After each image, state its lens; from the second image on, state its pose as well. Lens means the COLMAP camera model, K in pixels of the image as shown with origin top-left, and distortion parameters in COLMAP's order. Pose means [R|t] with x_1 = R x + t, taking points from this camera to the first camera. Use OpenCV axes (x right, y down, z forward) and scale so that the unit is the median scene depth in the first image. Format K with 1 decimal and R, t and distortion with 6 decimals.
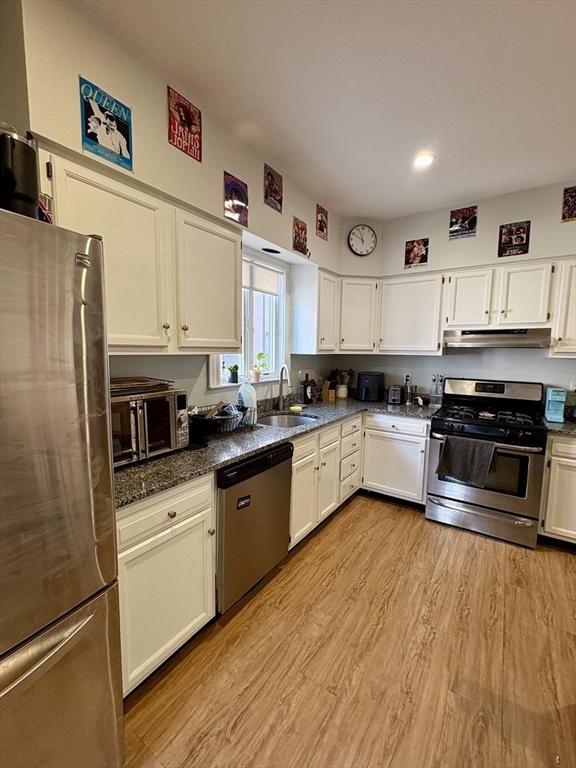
lens RADIAL K [[323.8, 0, 288.0], [0, 323.8, 384.0], [0, 0, 1]] dist [-0.000595, 0.000209]
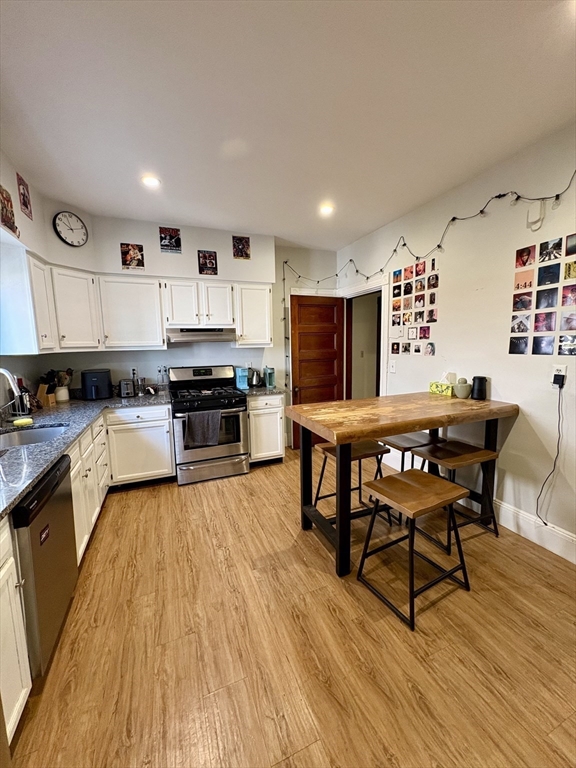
lens RADIAL K [[304.0, 0, 288.0], [0, 304.0, 384.0], [0, 0, 1]] dist [0.000819, 0.000028]
pose [[0.553646, -0.134742, 0.821779, -0.228497], [0.111837, 0.989914, 0.086964, -0.010396], [-0.825208, 0.043758, 0.563131, 0.012511]]
